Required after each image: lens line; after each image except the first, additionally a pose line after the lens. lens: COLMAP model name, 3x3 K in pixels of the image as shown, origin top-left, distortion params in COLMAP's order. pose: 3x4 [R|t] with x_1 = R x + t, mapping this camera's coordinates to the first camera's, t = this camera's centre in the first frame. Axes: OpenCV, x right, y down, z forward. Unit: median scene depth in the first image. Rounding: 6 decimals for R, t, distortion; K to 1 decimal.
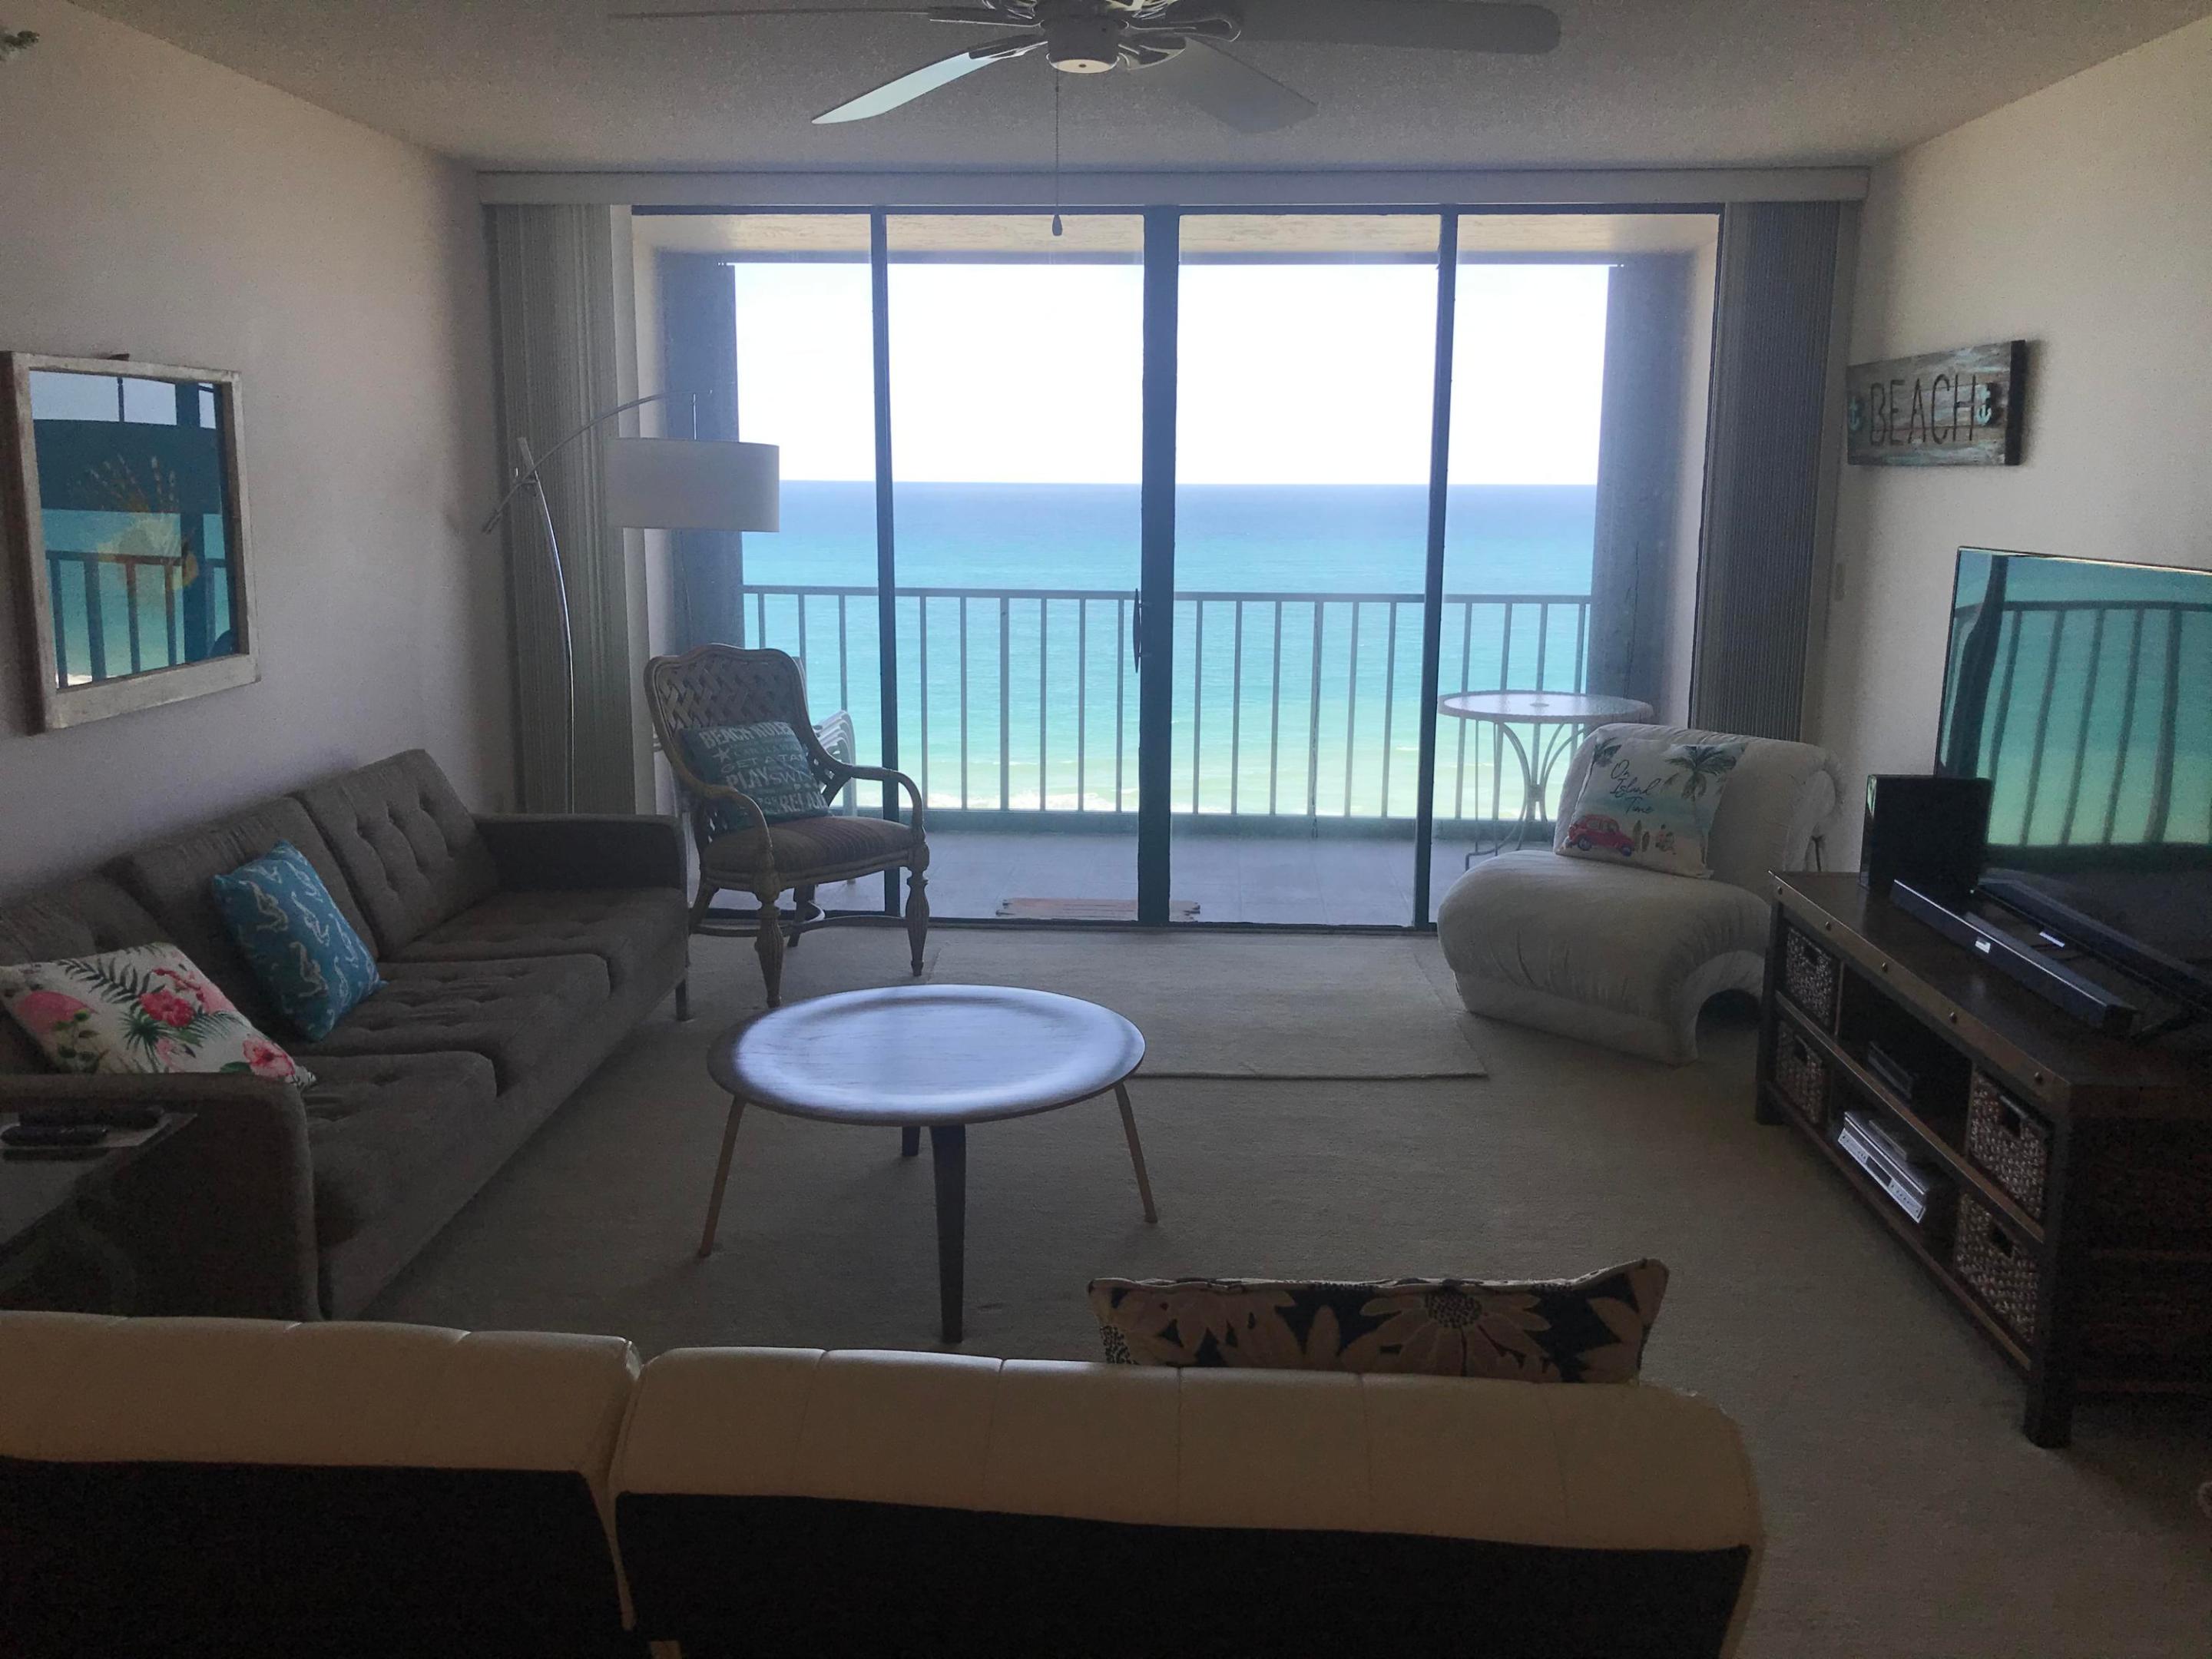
lens RADIAL K [[1851.4, 0, 1105.8], [0, 1851.4, 825.3], [0, 0, 1]] dist [0.007489, 0.006155]
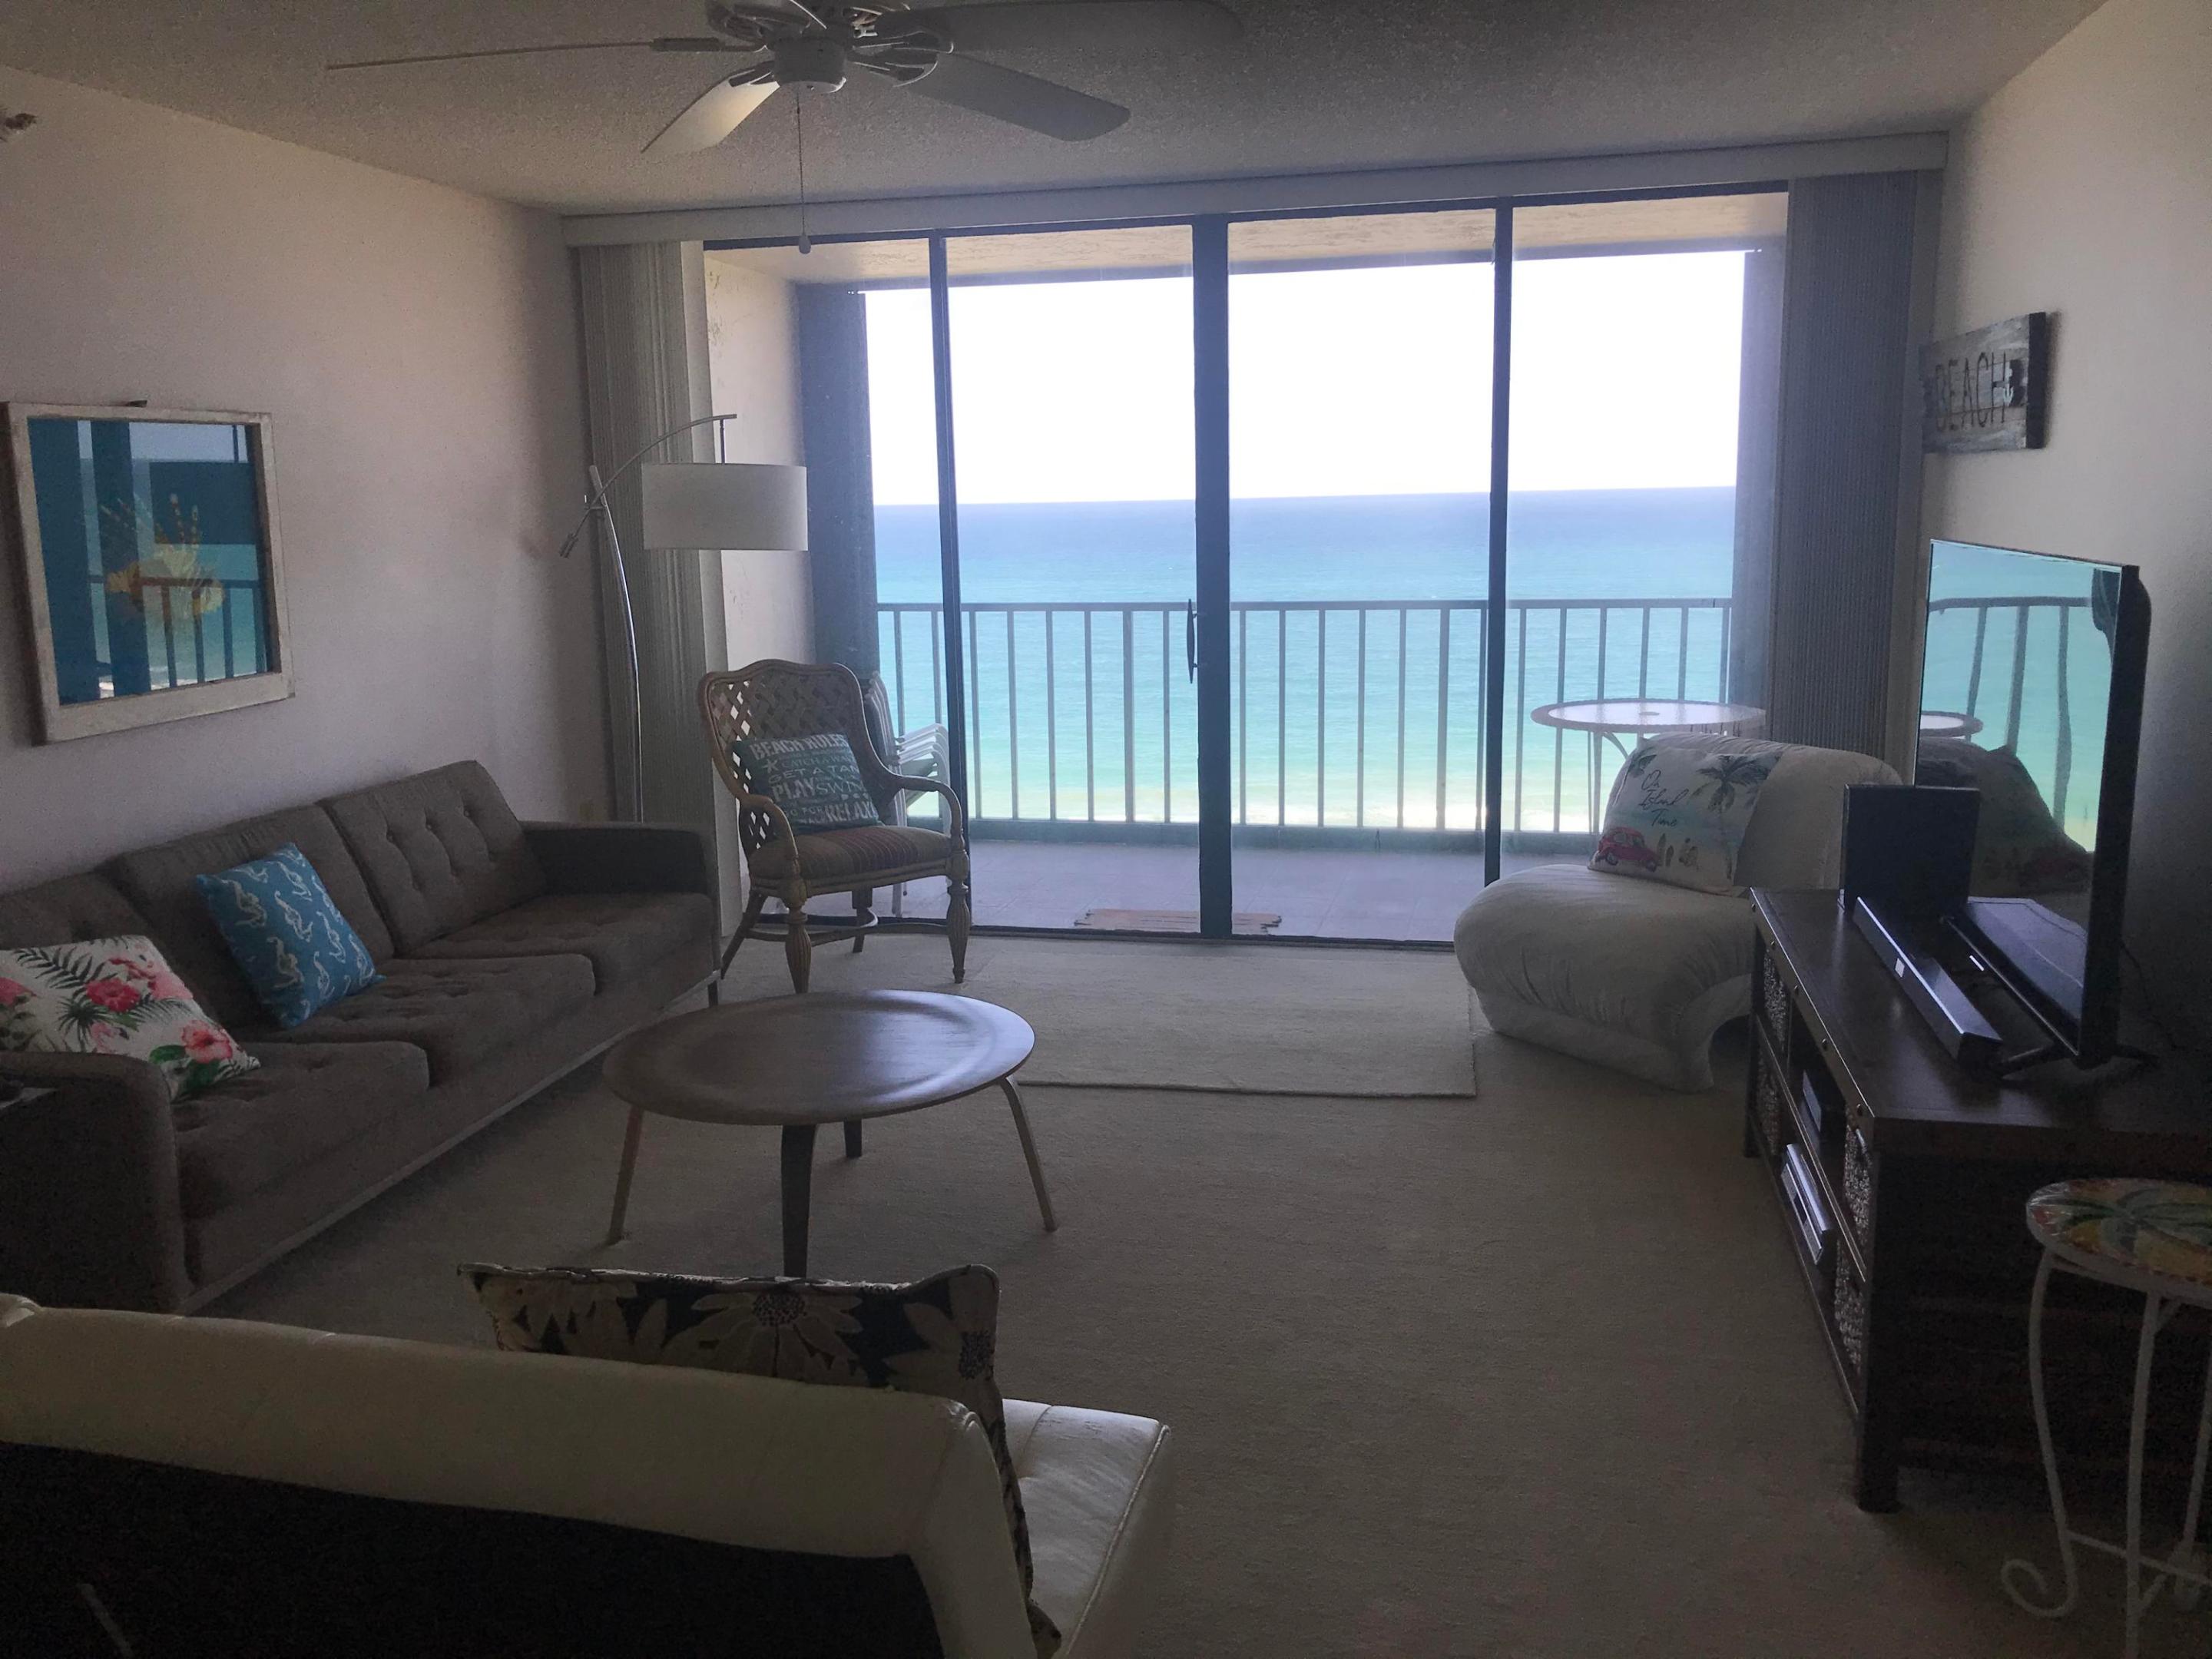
lens RADIAL K [[1849.6, 0, 1105.8], [0, 1849.6, 831.4], [0, 0, 1]] dist [0.010579, 0.010909]
pose [[0.984557, 0.005418, -0.174983, 0.167082], [-0.006242, 0.999972, -0.004160, 0.001826], [0.174956, 0.005188, 0.984563, 0.012762]]
